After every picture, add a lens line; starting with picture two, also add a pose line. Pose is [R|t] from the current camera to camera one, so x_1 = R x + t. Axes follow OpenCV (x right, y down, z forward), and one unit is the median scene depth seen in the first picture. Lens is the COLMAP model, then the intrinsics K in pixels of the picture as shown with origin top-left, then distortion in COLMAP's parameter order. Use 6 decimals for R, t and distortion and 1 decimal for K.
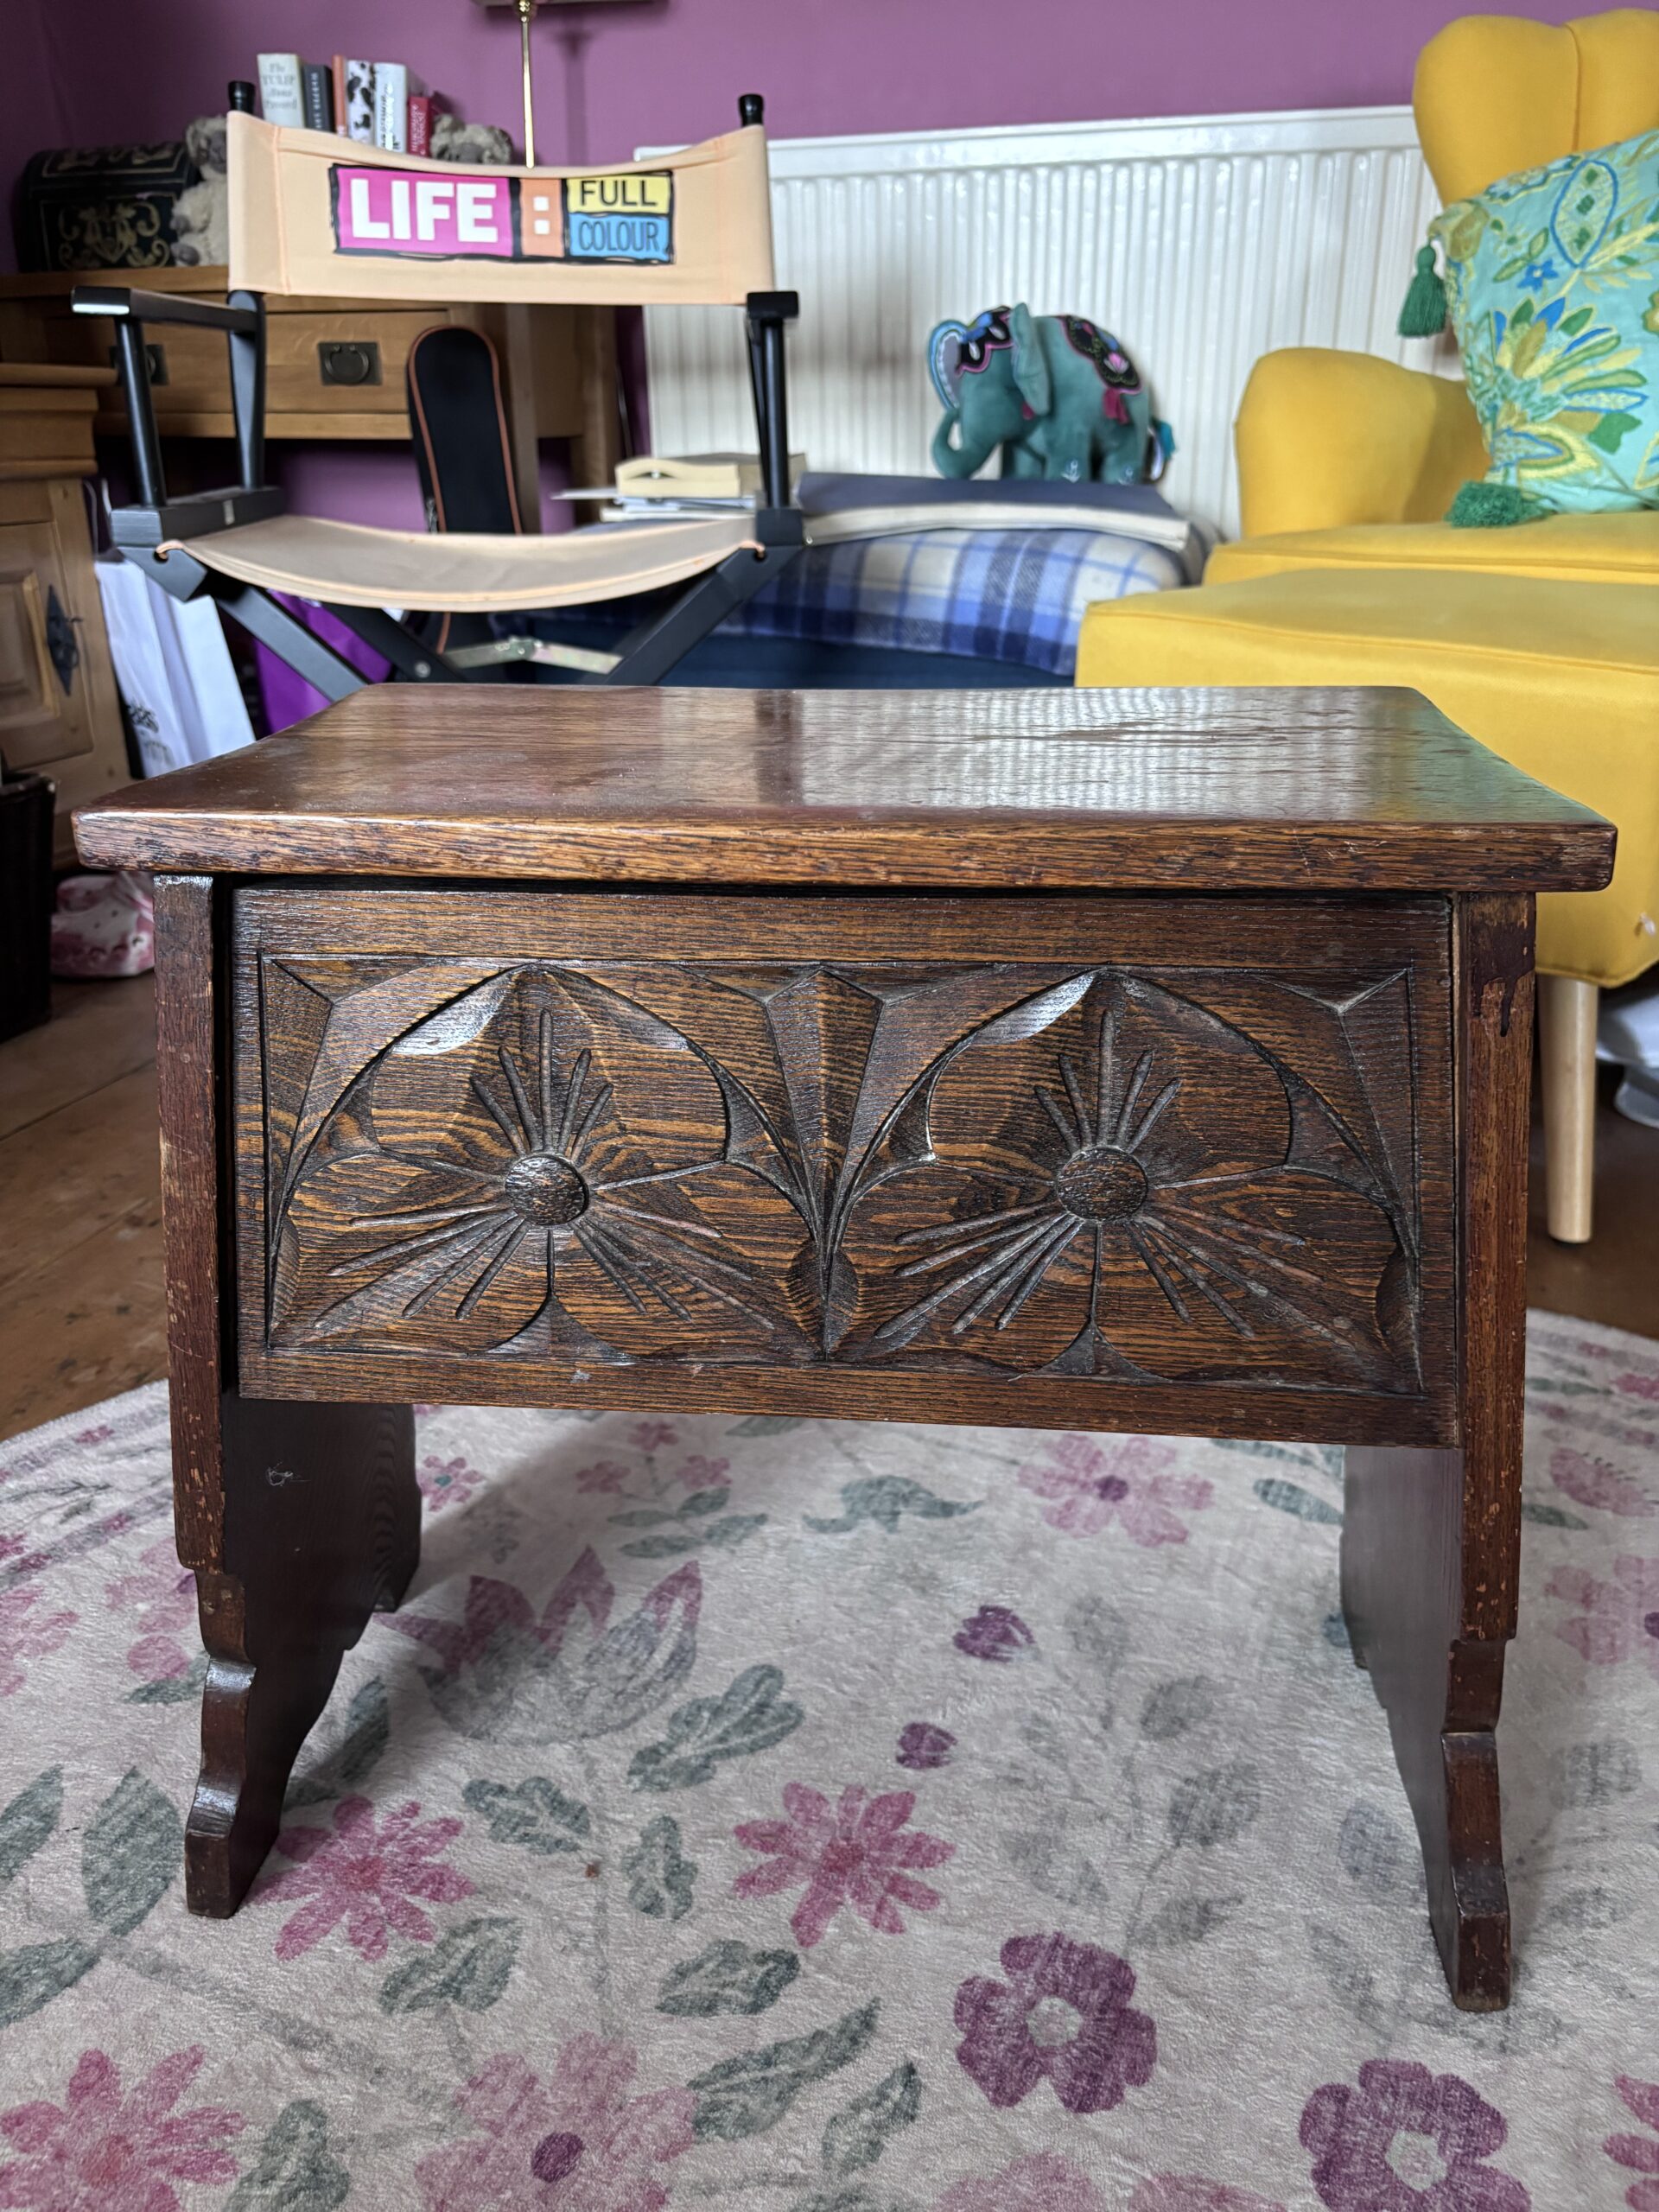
lens RADIAL K [[1672.8, 0, 827.1], [0, 1672.8, 1085.9], [0, 0, 1]] dist [0.029201, -0.025745]
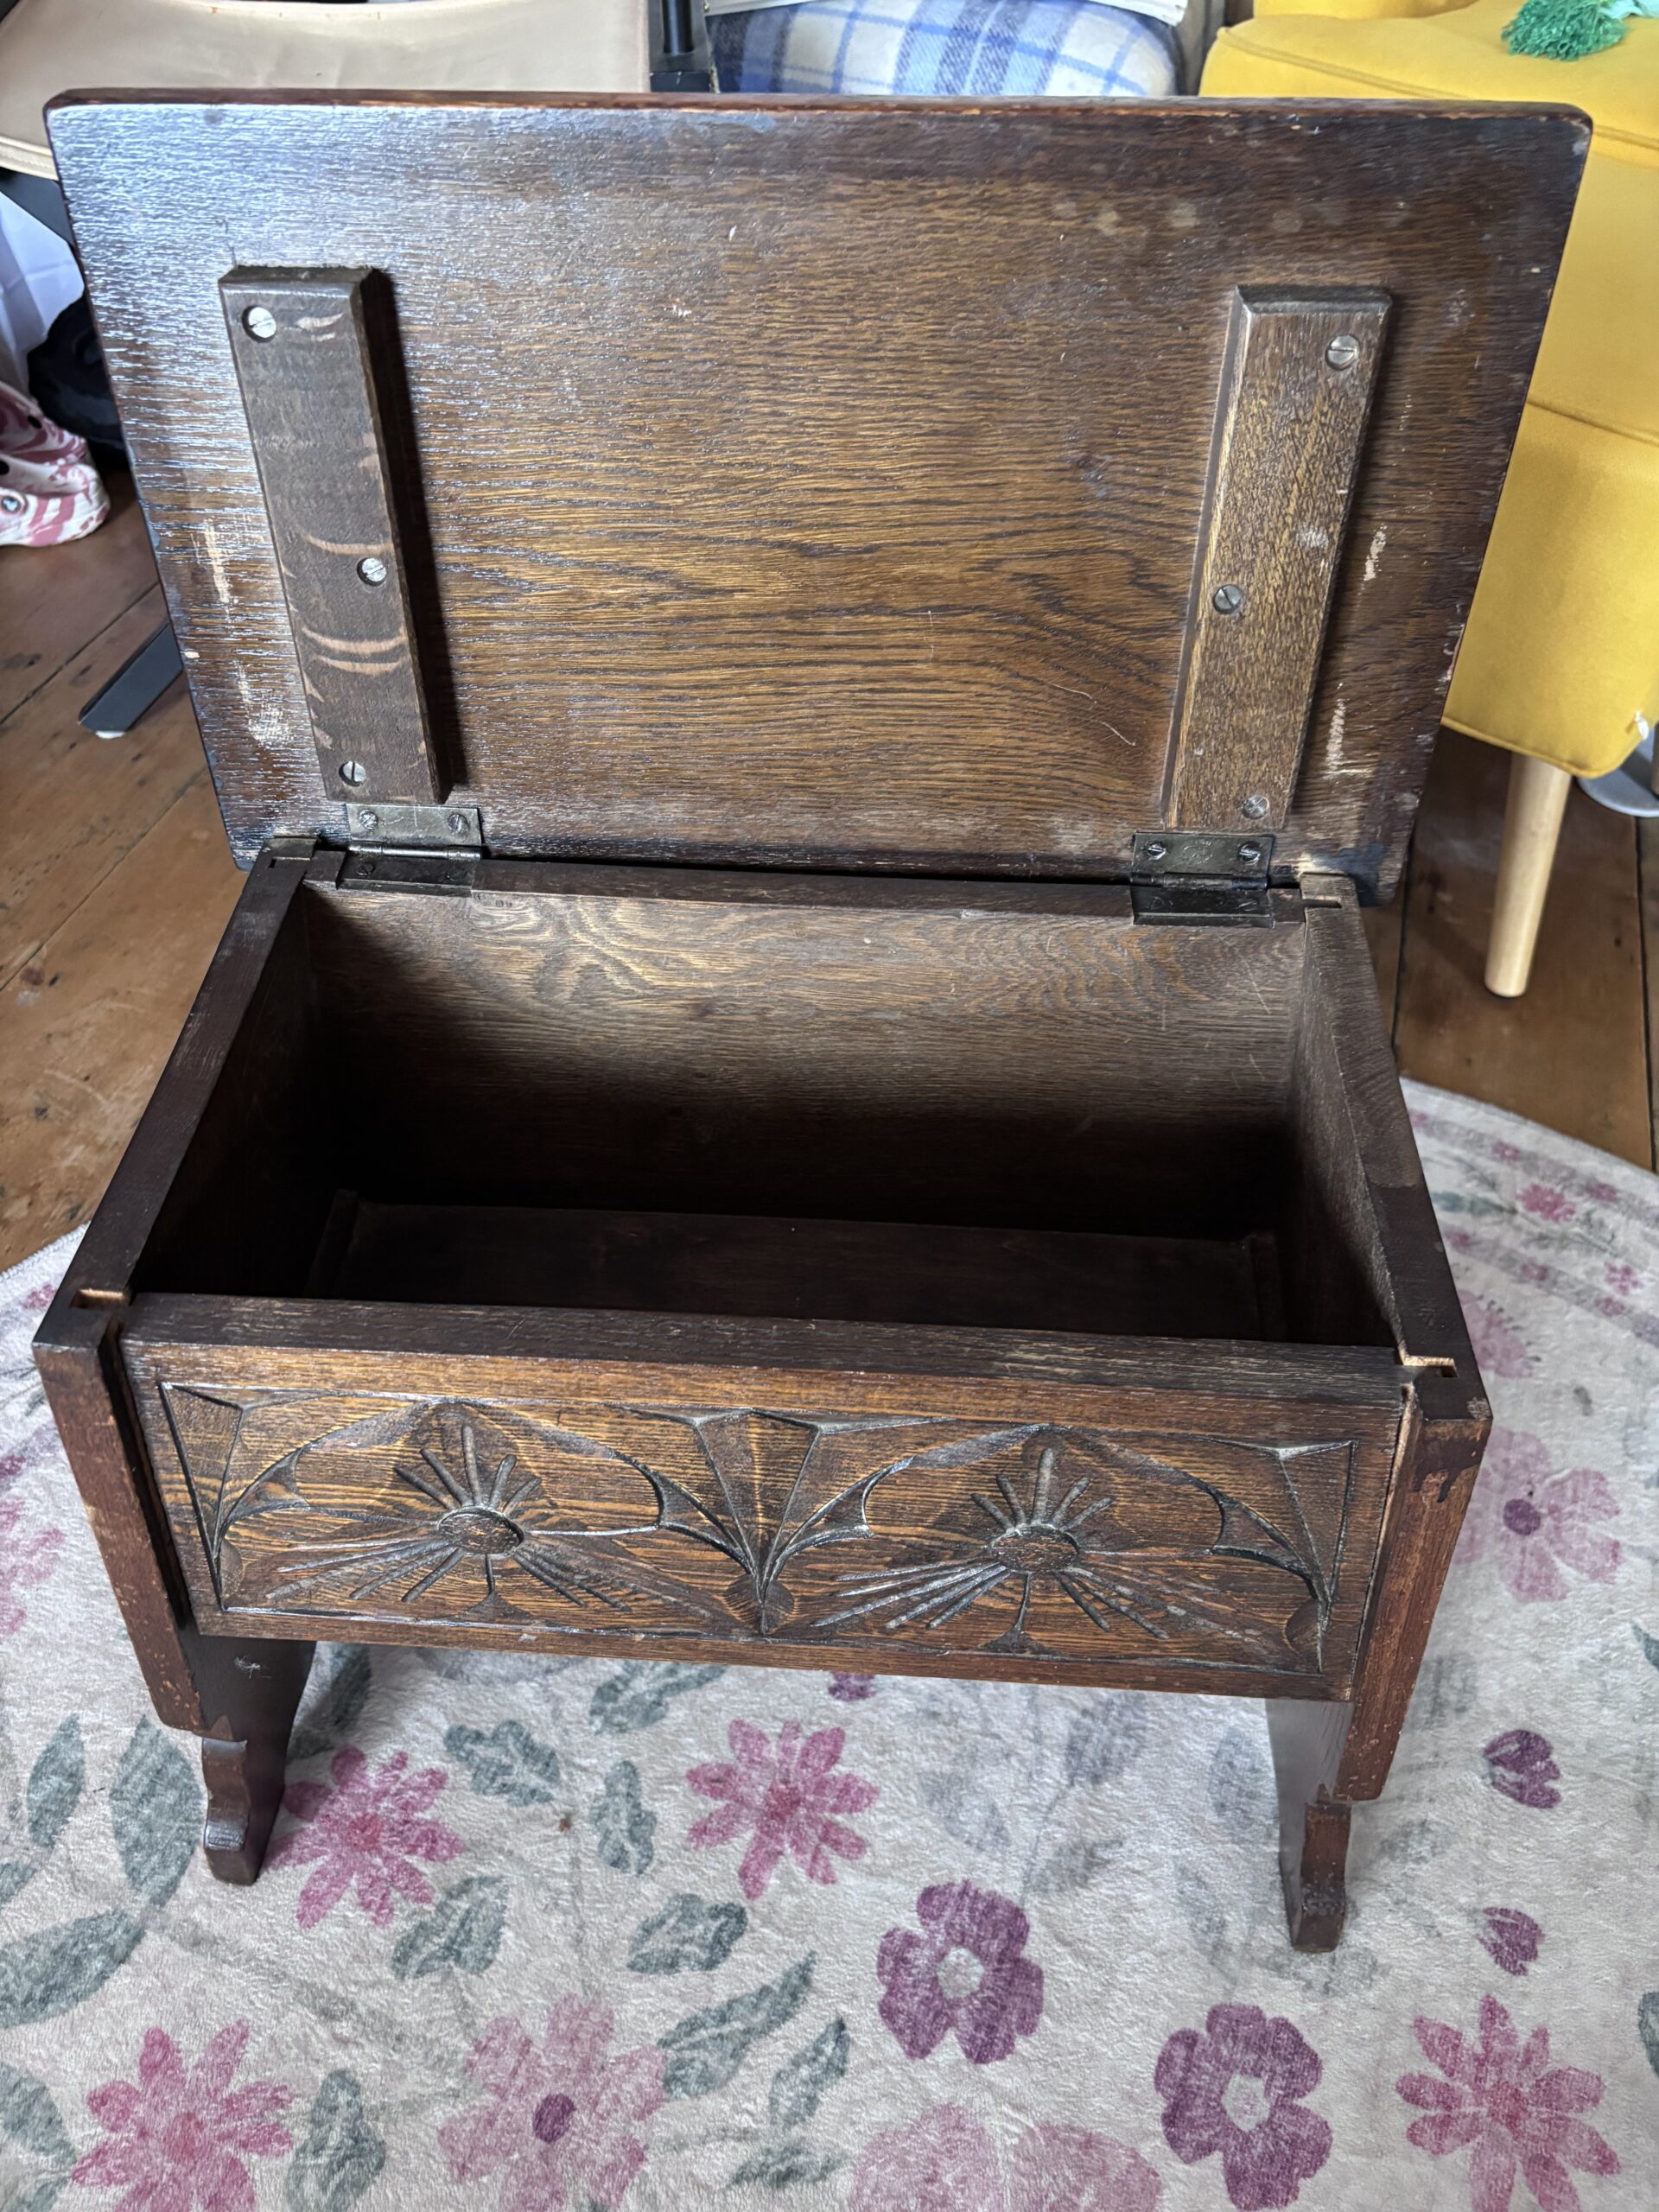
lens RADIAL K [[1672.8, 0, 816.8], [0, 1672.8, 1194.2], [0, 0, 1]] dist [0.029201, -0.025745]
pose [[0.999300, -0.017063, 0.033285, 0.002107], [0.002248, 0.915673, 0.401919, -0.431161], [-0.037336, -0.401563, 0.915070, 0.127013]]
